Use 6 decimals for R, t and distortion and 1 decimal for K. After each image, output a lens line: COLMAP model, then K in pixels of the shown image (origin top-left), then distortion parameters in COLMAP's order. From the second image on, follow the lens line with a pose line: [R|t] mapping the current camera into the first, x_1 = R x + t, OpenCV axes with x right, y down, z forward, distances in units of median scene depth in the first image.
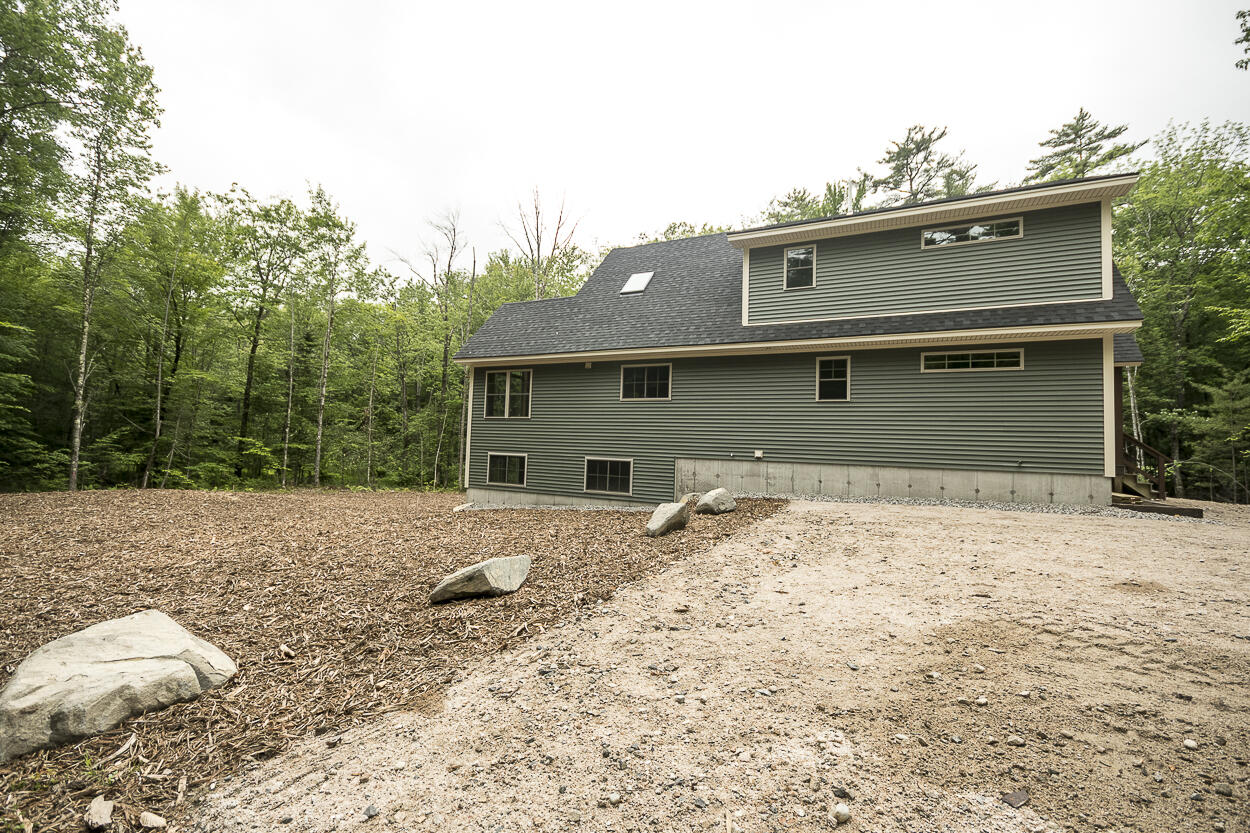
lens RADIAL K [[545.3, 0, 616.6], [0, 545.3, 416.7], [0, 0, 1]] dist [-0.001593, 0.000522]
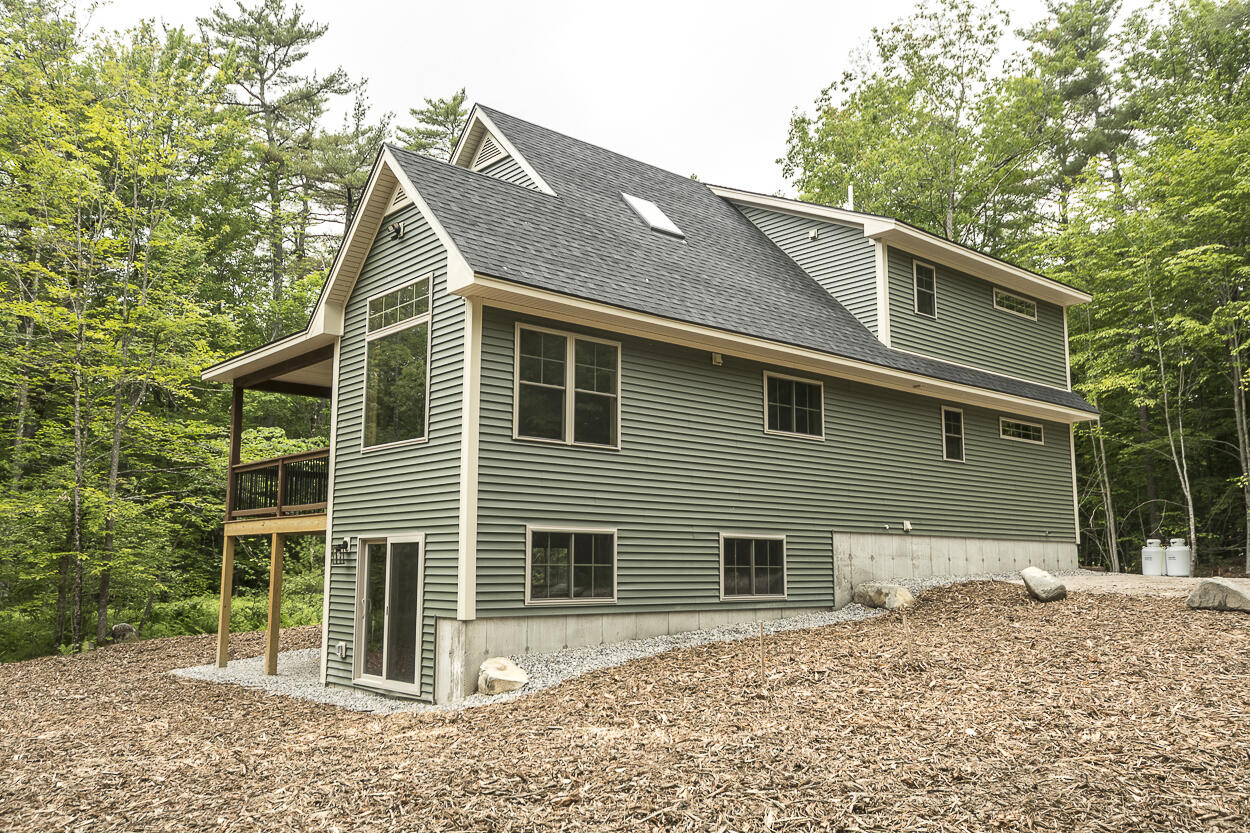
lens RADIAL K [[1030.1, 0, 620.1], [0, 1030.1, 421.2], [0, 0, 1]] dist [0.000049, -0.004412]
pose [[0.373602, 0.100371, 0.922143, -1.018084], [-0.041628, 0.994941, -0.091430, 0.061812], [-0.926655, -0.004229, 0.375890, 0.721499]]
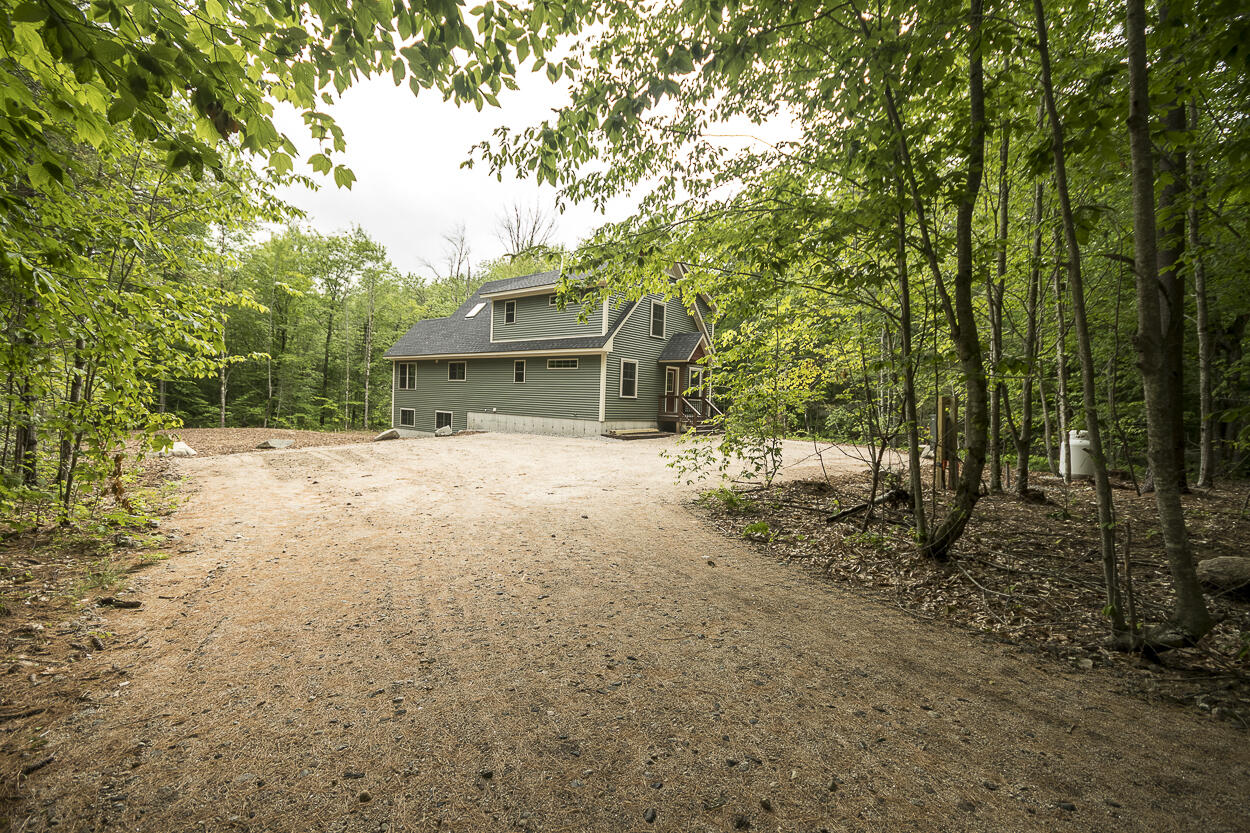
lens RADIAL K [[545.3, 0, 626.2], [0, 545.3, 412.4], [0, 0, 1]] dist [-0.001593, 0.000522]
pose [[0.980916, 0.004703, -0.194374, 0.942393], [0.010320, 0.997039, 0.076205, -0.055517], [0.194157, -0.076757, 0.977963, -0.690519]]
